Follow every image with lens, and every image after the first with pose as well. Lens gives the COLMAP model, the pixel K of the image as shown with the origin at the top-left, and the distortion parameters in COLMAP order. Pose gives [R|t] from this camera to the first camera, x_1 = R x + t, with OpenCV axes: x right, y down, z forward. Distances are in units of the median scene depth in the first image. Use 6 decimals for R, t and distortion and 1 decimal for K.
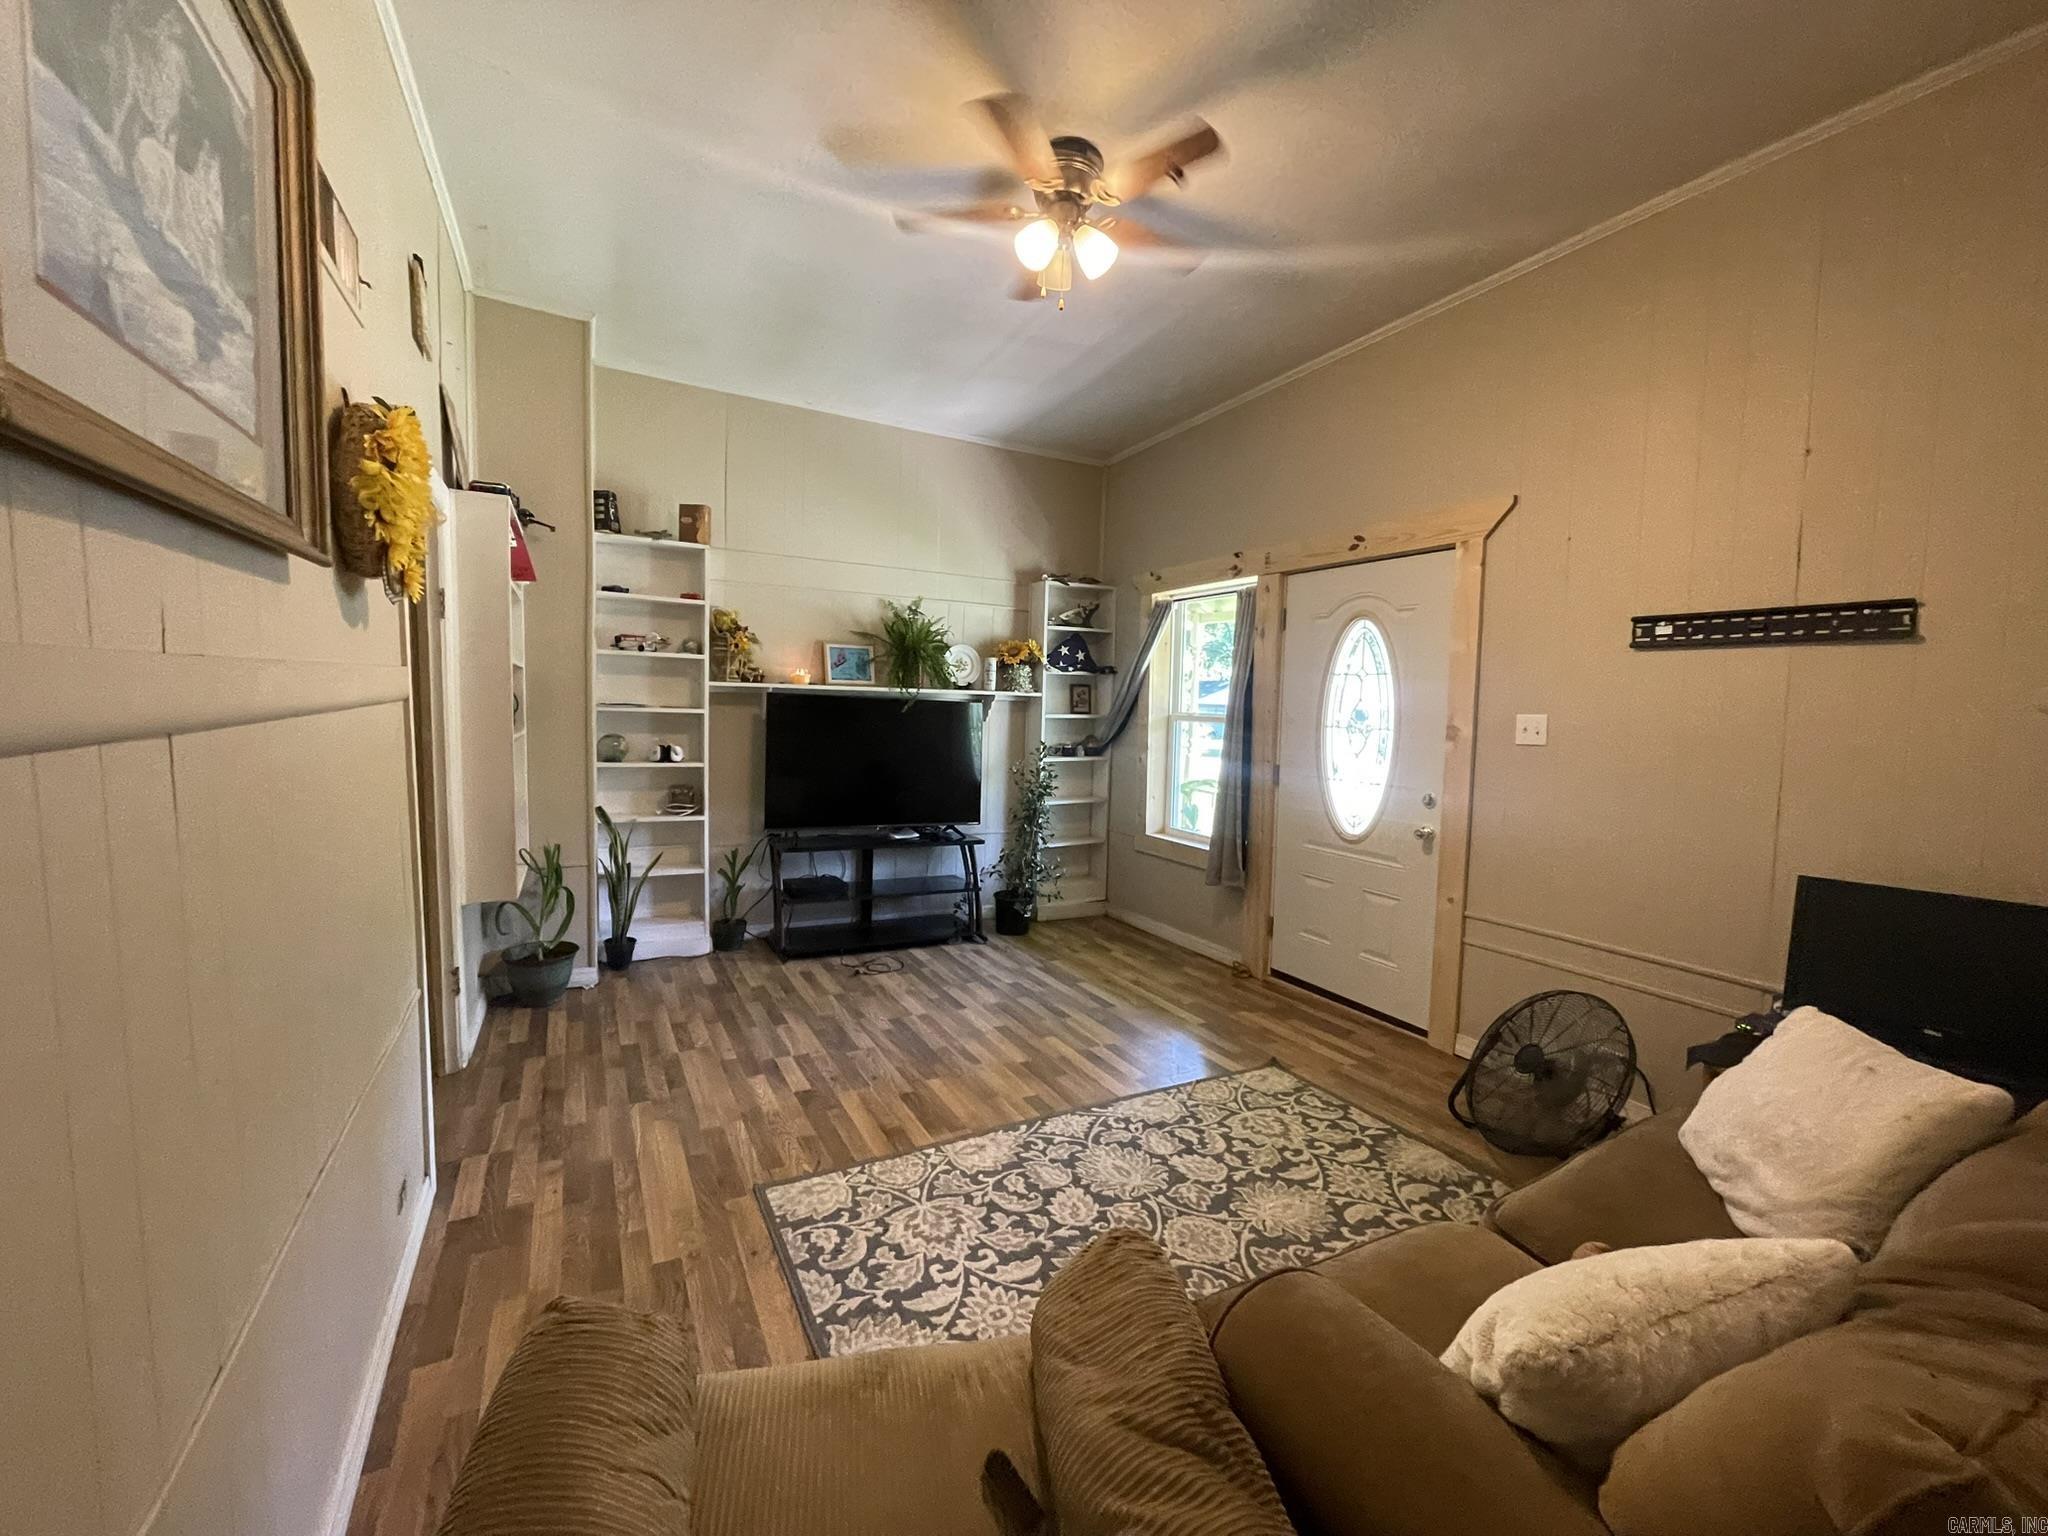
lens RADIAL K [[818.7, 0, 1017.5], [0, 818.7, 774.6], [0, 0, 1]] dist [0.002117, 0.000074]
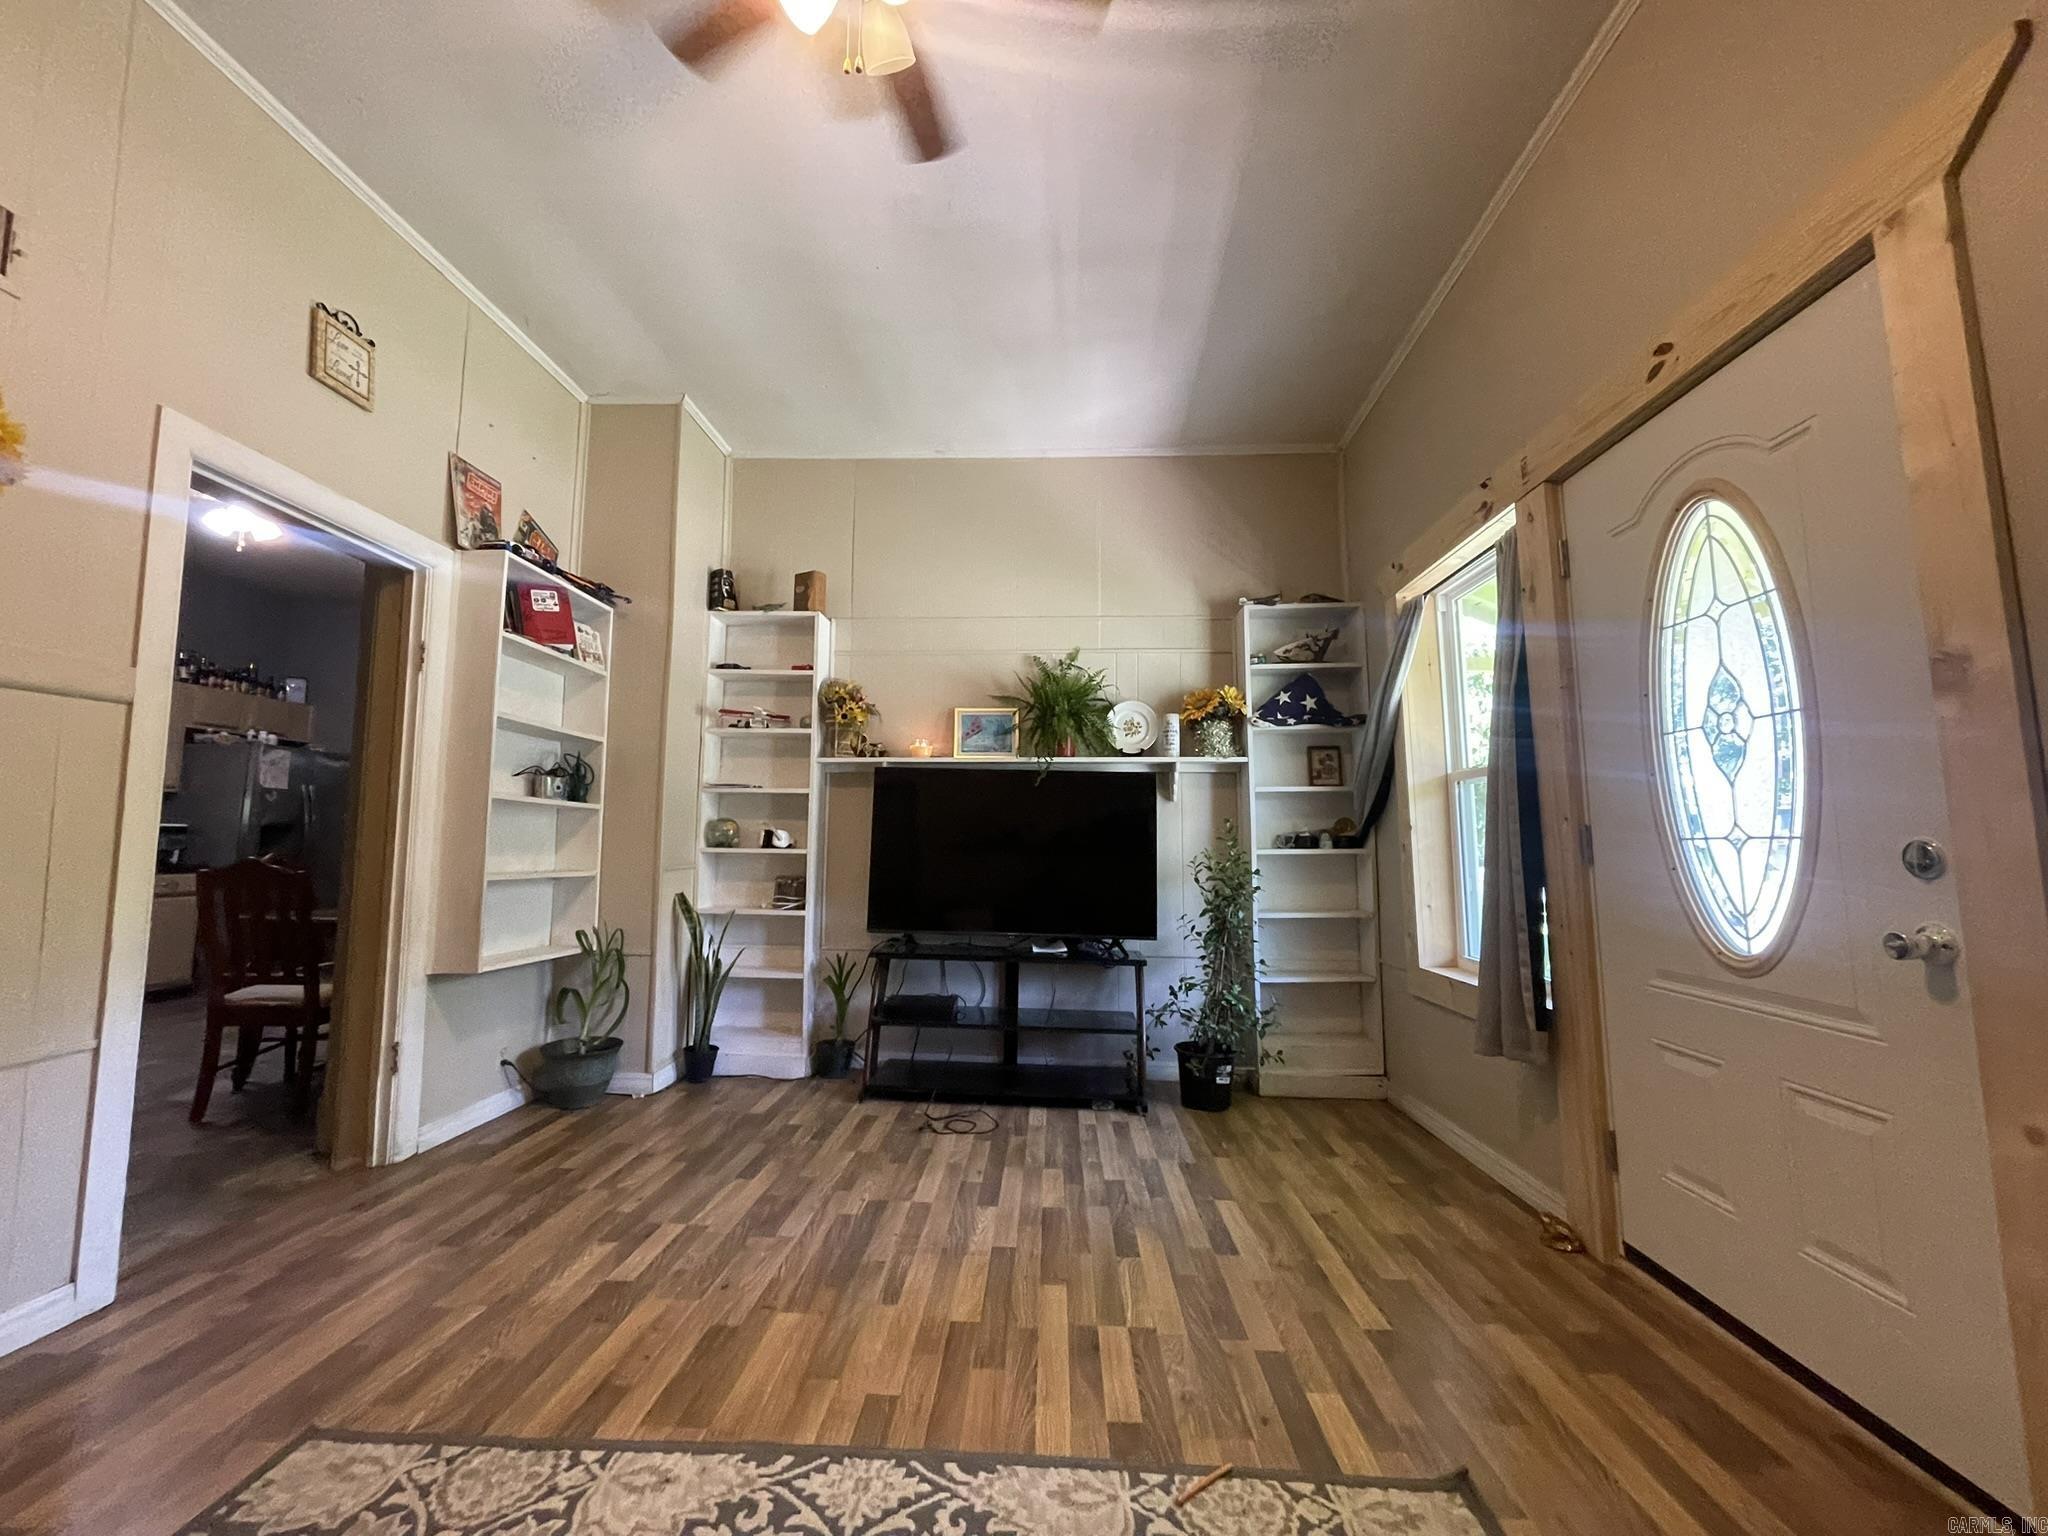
lens RADIAL K [[825.8, 0, 1024.0], [0, 825.8, 768.0], [0, 0, 1]] dist [-0.014009, 0.006659]
pose [[0.859682, -0.074084, -0.505429, 0.268065], [-0.025949, 0.981817, -0.188048, 0.059737], [0.510170, 0.174777, 0.842128, 0.354403]]
